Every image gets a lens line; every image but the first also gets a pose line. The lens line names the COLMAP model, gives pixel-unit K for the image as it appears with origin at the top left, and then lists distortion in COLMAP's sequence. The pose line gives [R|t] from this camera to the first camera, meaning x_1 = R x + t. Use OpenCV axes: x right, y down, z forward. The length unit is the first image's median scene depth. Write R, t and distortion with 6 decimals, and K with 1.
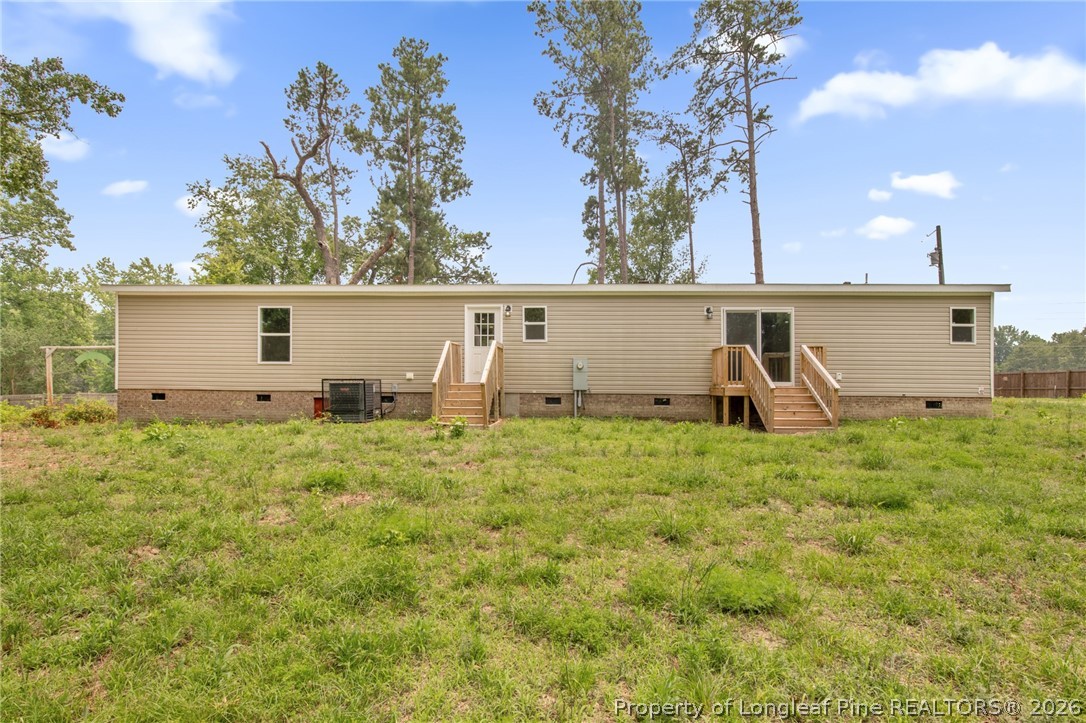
lens RADIAL K [[515.9, 0, 551.6], [0, 515.9, 382.1], [0, 0, 1]] dist [-0.000999, 0.000650]
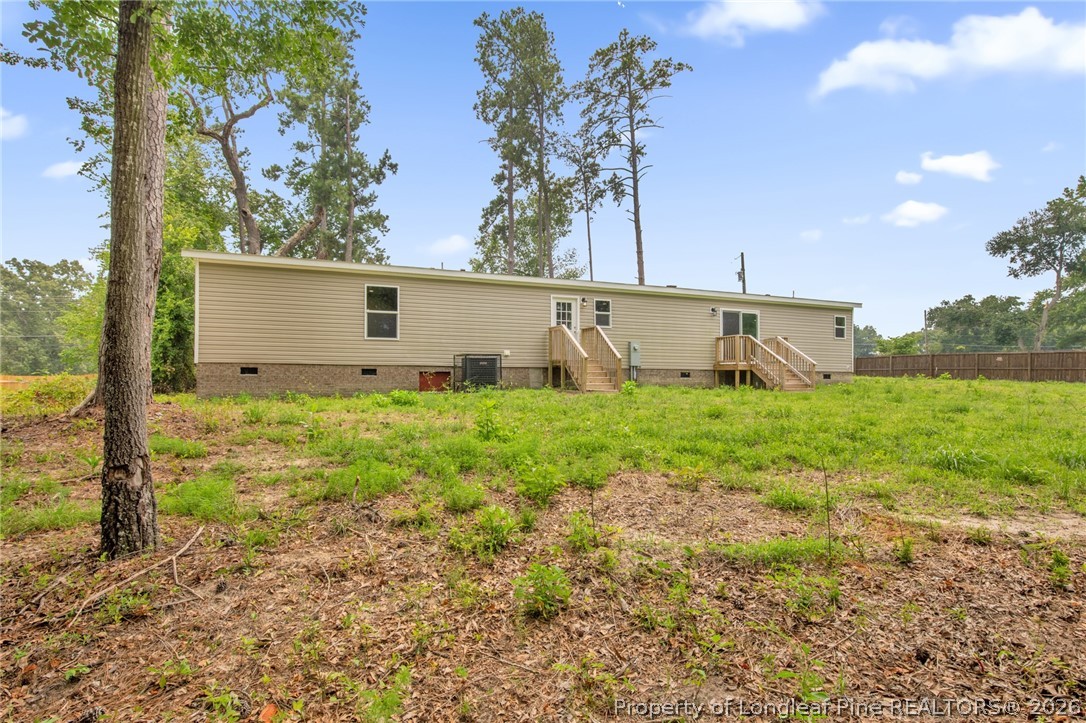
lens RADIAL K [[507.1, 0, 544.6], [0, 507.1, 367.9], [0, 0, 1]] dist [-0.012966, 0.001527]
pose [[0.919237, 0.004265, 0.393681, -0.637442], [-0.003896, 0.999991, -0.001737, 0.022357], [-0.393685, 0.000063, 0.919245, -0.081105]]
